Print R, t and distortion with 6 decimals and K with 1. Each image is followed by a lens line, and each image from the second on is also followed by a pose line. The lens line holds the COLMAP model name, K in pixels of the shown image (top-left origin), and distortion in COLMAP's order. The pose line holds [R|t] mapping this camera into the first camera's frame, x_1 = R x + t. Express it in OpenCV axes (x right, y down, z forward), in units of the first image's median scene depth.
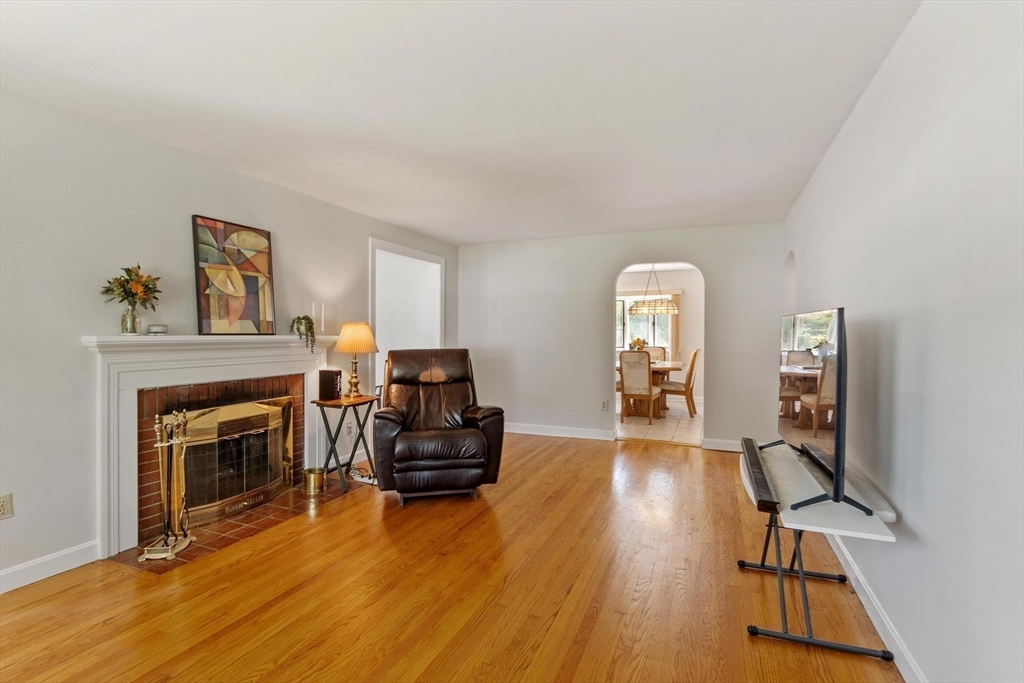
lens RADIAL K [[479.1, 0, 513.5], [0, 479.1, 339.6], [0, 0, 1]] dist [-0.000893, -0.000056]
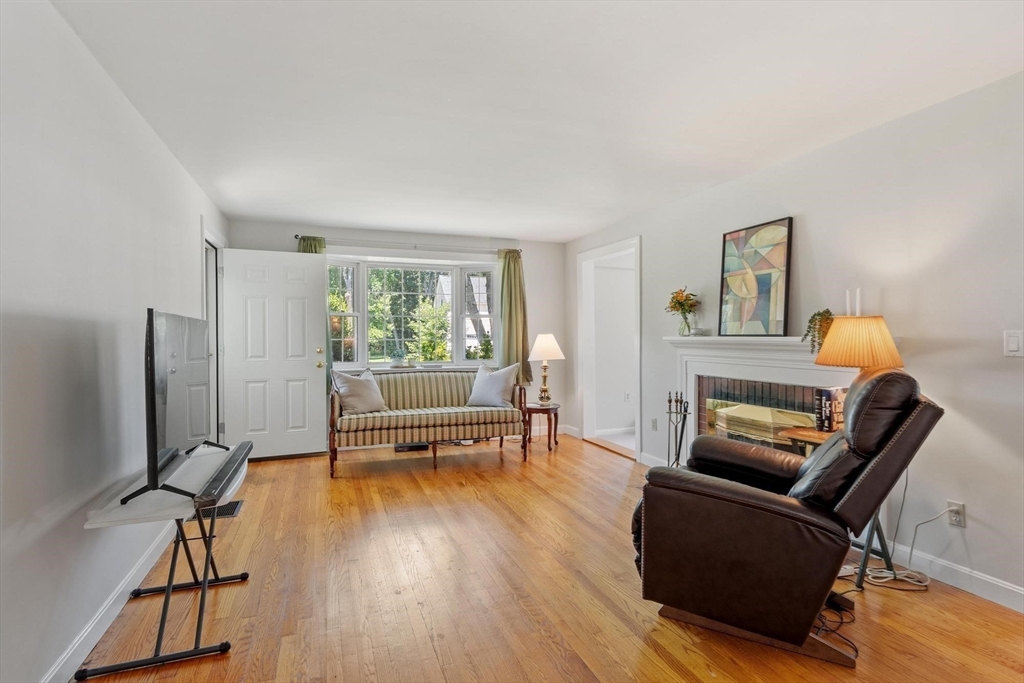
lens RADIAL K [[515.0, 0, 513.7], [0, 515.0, 341.4], [0, 0, 1]] dist [-0.000802, -0.000050]
pose [[-0.730494, 0.005062, -0.682900, 0.534509], [-0.010398, 0.999774, 0.018534, -0.013466], [0.682840, 0.020639, -0.730276, 1.460731]]
